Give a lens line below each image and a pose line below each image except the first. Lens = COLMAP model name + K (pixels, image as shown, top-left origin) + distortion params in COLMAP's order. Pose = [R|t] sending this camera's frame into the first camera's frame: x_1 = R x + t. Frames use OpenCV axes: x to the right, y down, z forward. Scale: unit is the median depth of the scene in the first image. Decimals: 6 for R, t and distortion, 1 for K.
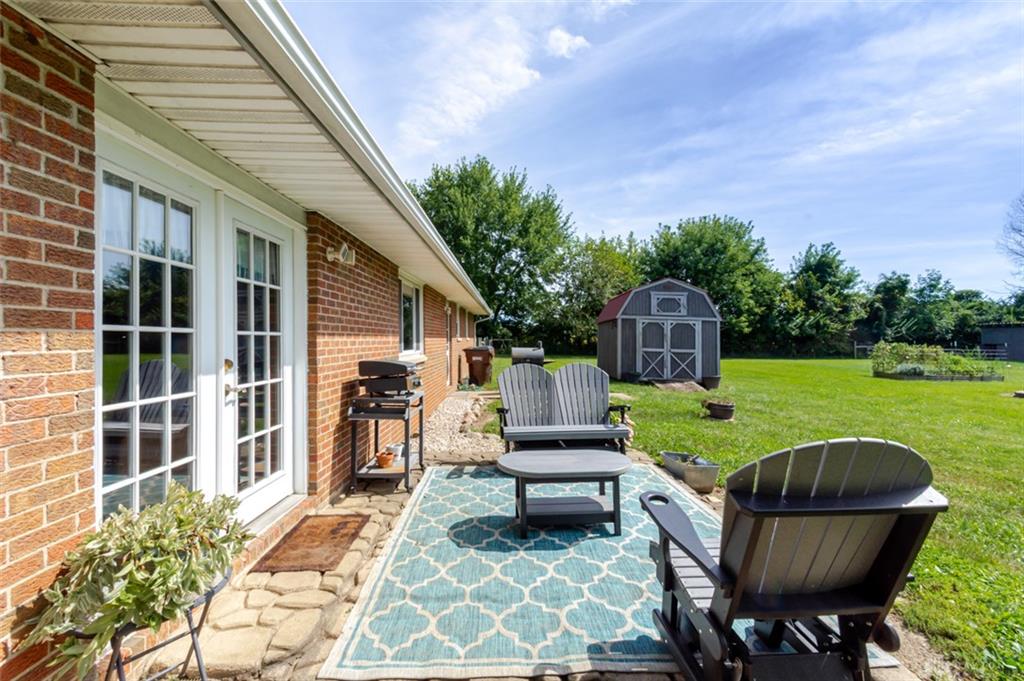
lens RADIAL K [[453.4, 0, 510.6], [0, 453.4, 318.8], [0, 0, 1]] dist [0.010556, -0.000297]
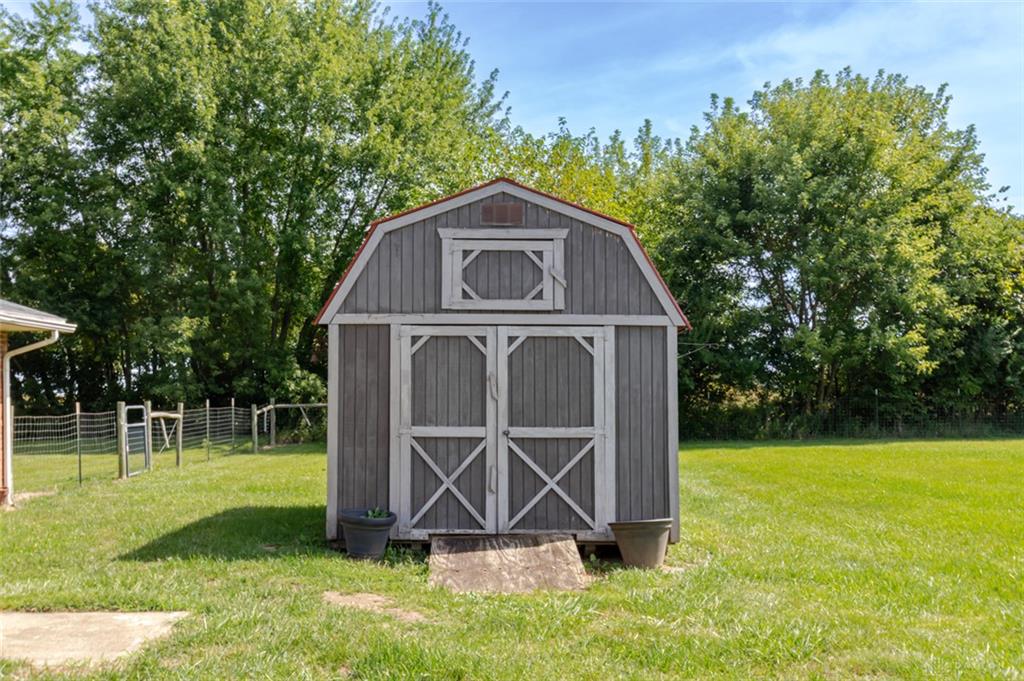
lens RADIAL K [[1028.1, 0, 513.1], [0, 1028.1, 343.9], [0, 0, 1]] dist [-0.003695, 0.000000]
pose [[0.999348, -0.019999, 0.030049, 0.145934], [0.020369, 0.999720, -0.012063, 0.009550], [-0.029799, 0.012667, 0.999476, 0.152081]]
